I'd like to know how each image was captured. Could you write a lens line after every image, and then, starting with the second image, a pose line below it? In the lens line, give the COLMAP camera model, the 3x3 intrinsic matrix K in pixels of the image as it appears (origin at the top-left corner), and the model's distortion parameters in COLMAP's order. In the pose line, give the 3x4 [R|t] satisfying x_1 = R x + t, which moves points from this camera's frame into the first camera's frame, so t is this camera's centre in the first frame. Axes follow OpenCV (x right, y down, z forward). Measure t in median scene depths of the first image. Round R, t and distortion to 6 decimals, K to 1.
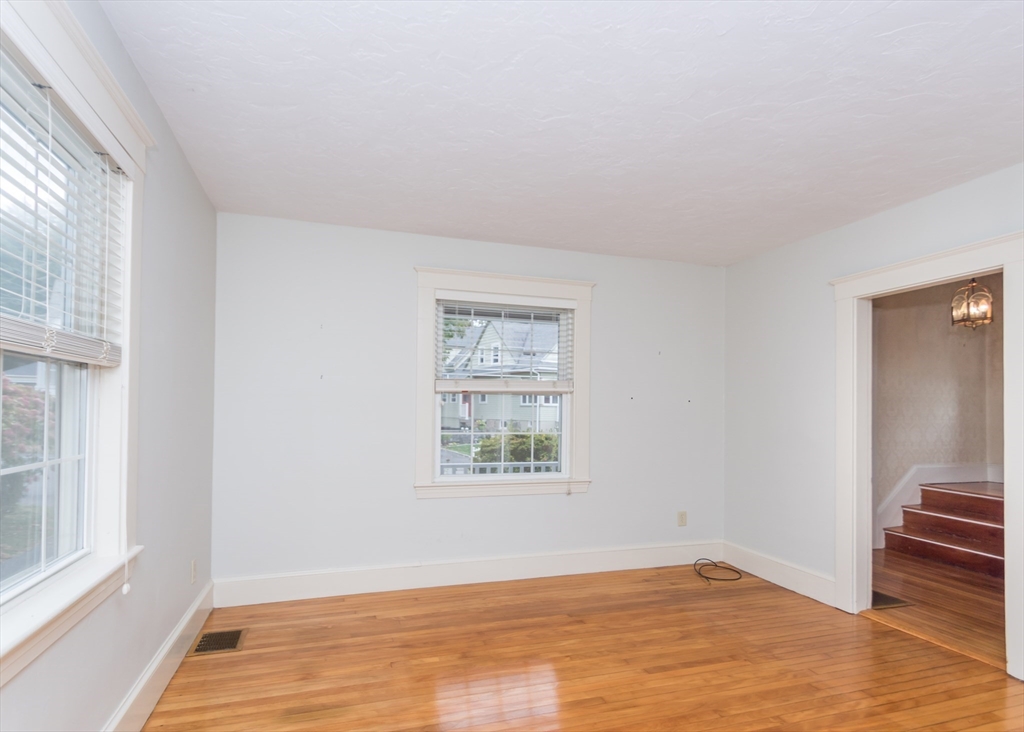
lens RADIAL K [[520.9, 0, 518.0], [0, 520.9, 403.9], [0, 0, 1]] dist [0.017493, -0.004052]
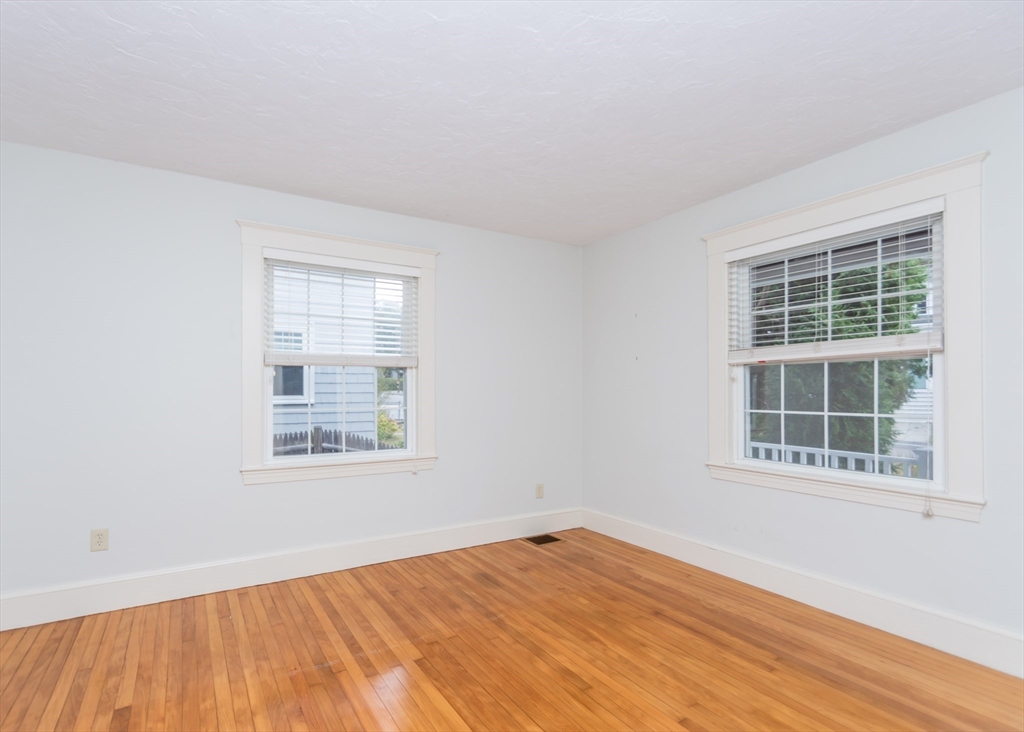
lens RADIAL K [[520.9, 0, 482.4], [0, 520.9, 385.8], [0, 0, 1]] dist [0.017493, -0.004052]
pose [[0.206208, -0.019712, -0.978310, 0.808082], [0.016298, 0.999728, -0.016708, 0.028785], [0.978373, -0.012499, 0.206473, 0.485005]]
